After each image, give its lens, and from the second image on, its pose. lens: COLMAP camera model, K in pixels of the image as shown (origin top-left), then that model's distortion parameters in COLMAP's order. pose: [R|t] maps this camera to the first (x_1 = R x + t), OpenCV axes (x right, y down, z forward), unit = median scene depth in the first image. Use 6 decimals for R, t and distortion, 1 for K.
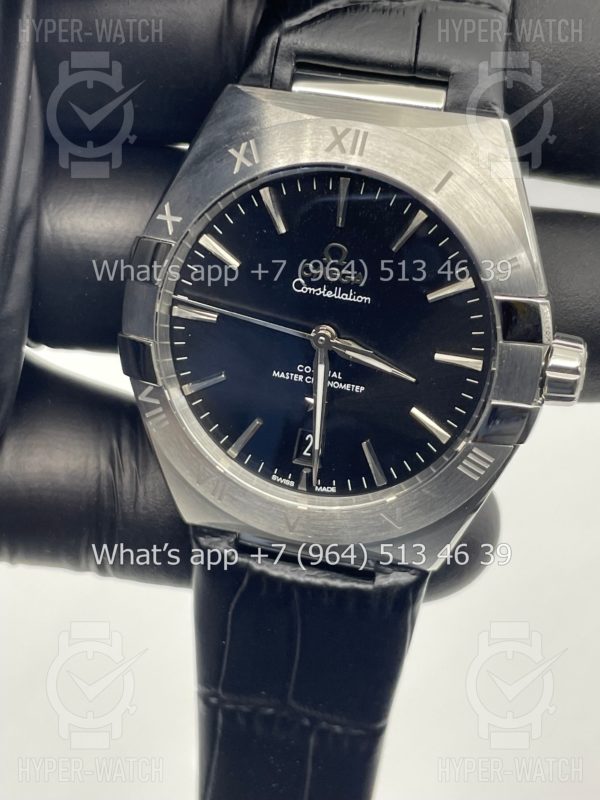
lens RADIAL K [[1260.7, 0, 300.0], [0, 1260.7, 400.0], [0, 0, 1]] dist [0.118588, 0.022177]
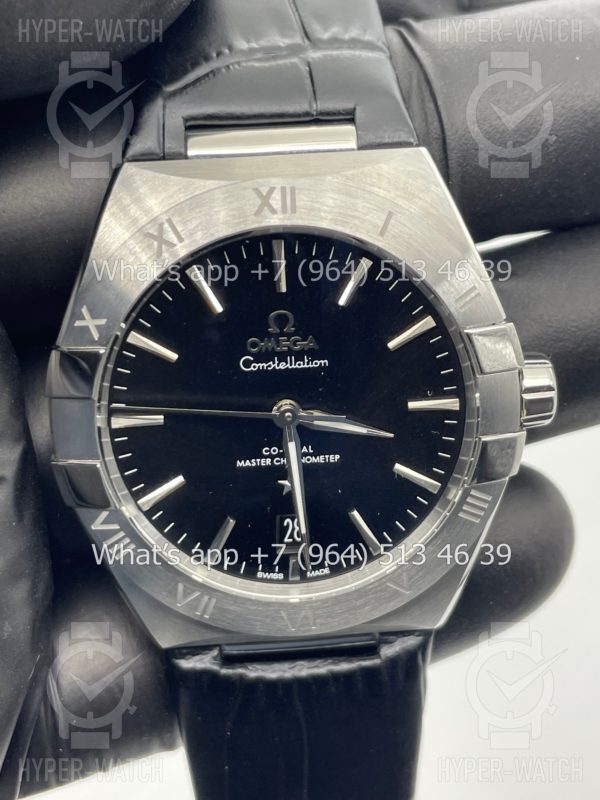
lens RADIAL K [[1260.7, 0, 300.0], [0, 1260.7, 400.0], [0, 0, 1]] dist [0.118588, 0.022177]
pose [[0.942966, -0.227972, 0.242576, -0.191916], [0.232918, 0.972459, 0.008490, -0.064097], [-0.237831, 0.048495, 0.970095, 0.107500]]
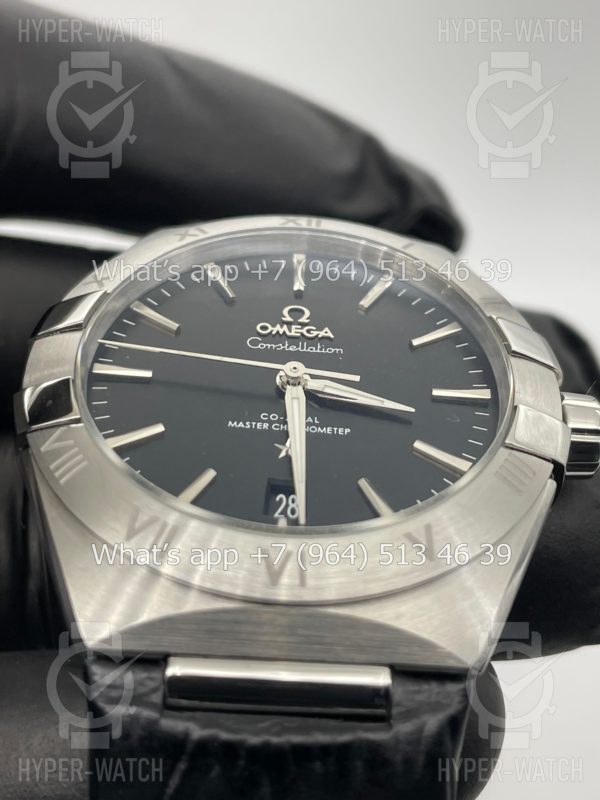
lens RADIAL K [[1260.7, 0, 300.0], [0, 1260.7, 400.0], [0, 0, 1]] dist [0.118588, 0.022177]
pose [[0.953694, 0.130939, 0.270780, -0.192690], [0.151775, 0.567743, -0.809093, 0.608234], [-0.259675, 0.812726, 0.521580, 0.587835]]
